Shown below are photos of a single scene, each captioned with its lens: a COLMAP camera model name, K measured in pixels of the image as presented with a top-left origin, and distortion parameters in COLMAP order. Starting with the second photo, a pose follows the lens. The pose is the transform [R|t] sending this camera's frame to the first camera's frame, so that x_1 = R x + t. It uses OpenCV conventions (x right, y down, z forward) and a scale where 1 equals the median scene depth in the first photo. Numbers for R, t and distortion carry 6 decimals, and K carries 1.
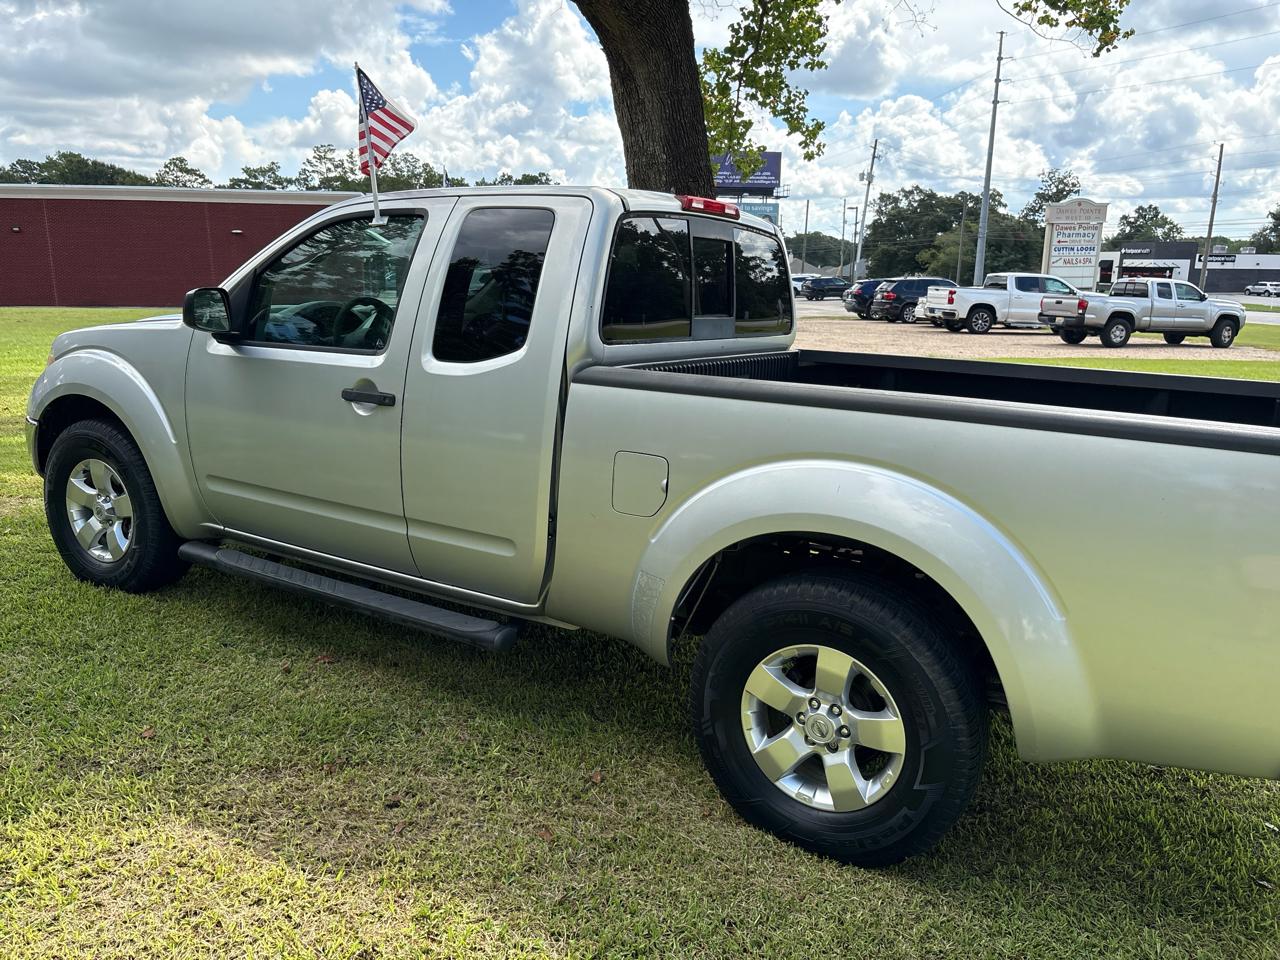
lens RADIAL K [[966.3, 0, 630.4], [0, 966.3, 482.7], [0, 0, 1]] dist [0.039469, -0.042938]
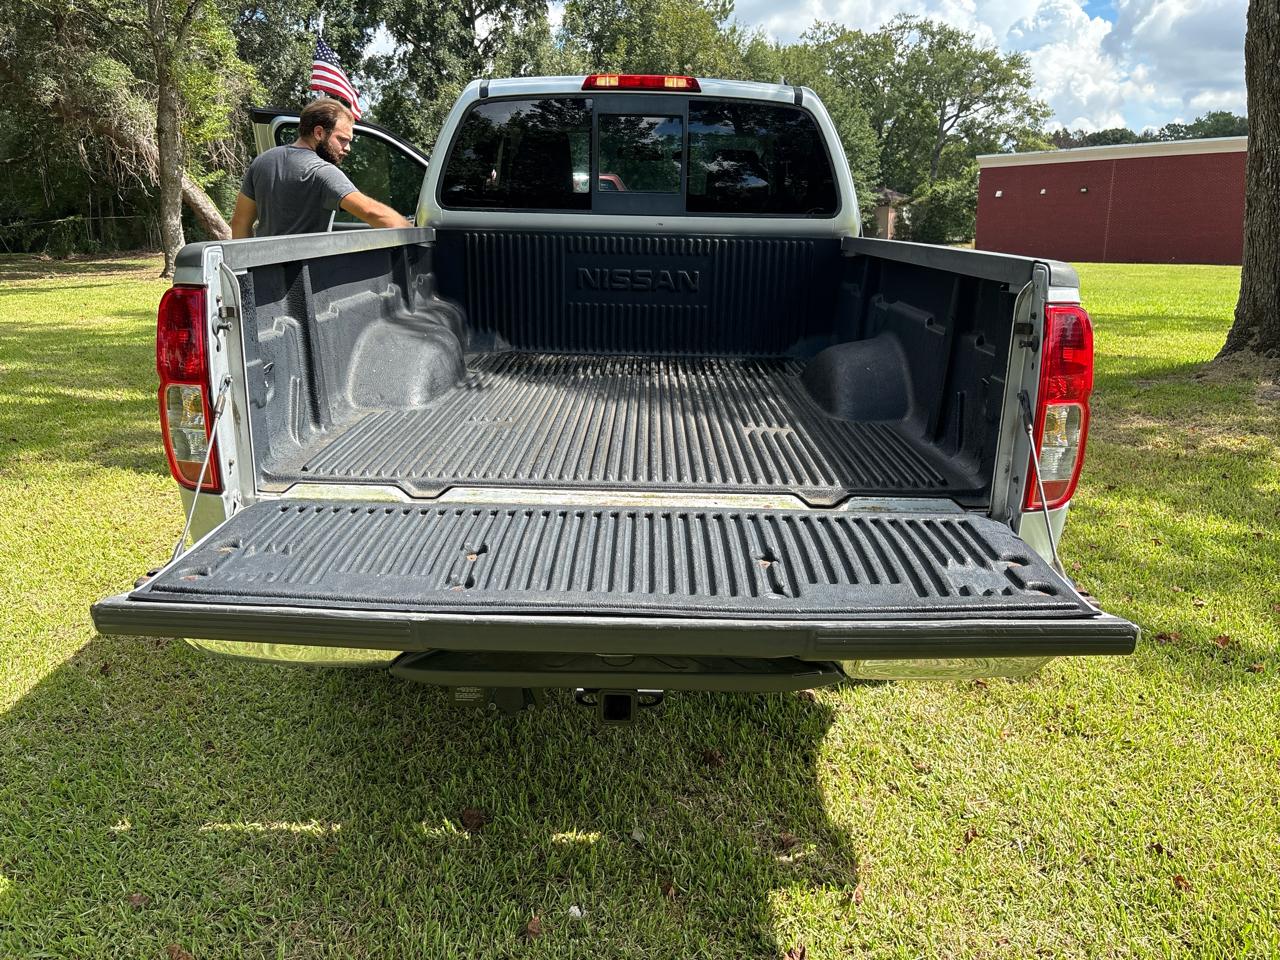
lens RADIAL K [[965.6, 0, 633.6], [0, 965.6, 487.1], [0, 0, 1]] dist [0.044454, -0.049517]
pose [[0.512381, 0.204517, -0.834050, 0.291111], [-0.172228, 0.975967, 0.133511, 0.000605], [0.841310, 0.075238, 0.535291, 0.130460]]
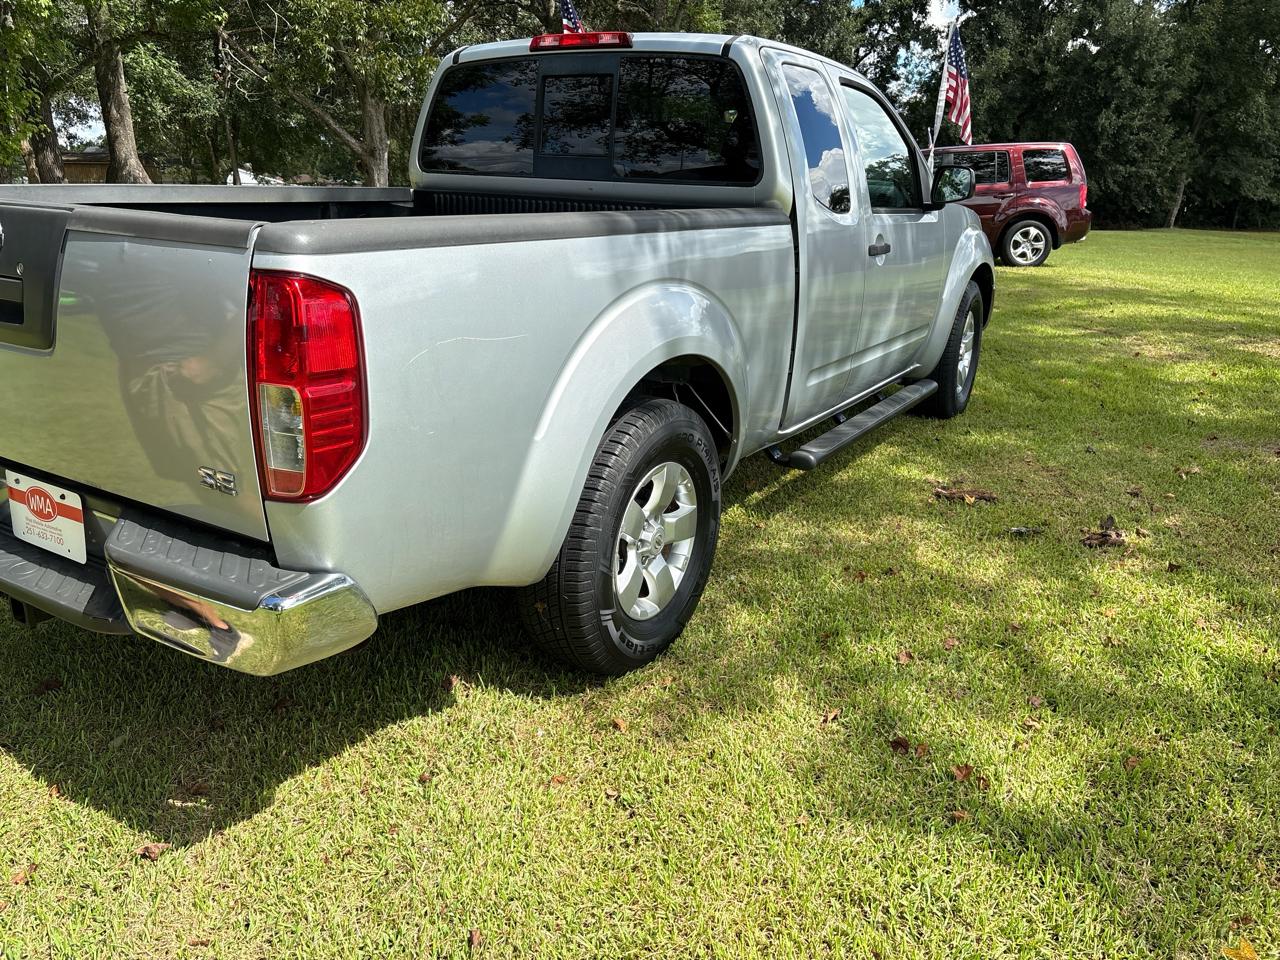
lens RADIAL K [[966.3, 0, 630.4], [0, 966.3, 482.7], [0, 0, 1]] dist [0.039469, -0.042938]
pose [[-0.006415, 0.267402, -0.963564, 0.329263], [-0.235047, 0.936183, 0.261369, -0.037204], [0.971963, 0.228160, 0.056846, 0.308863]]
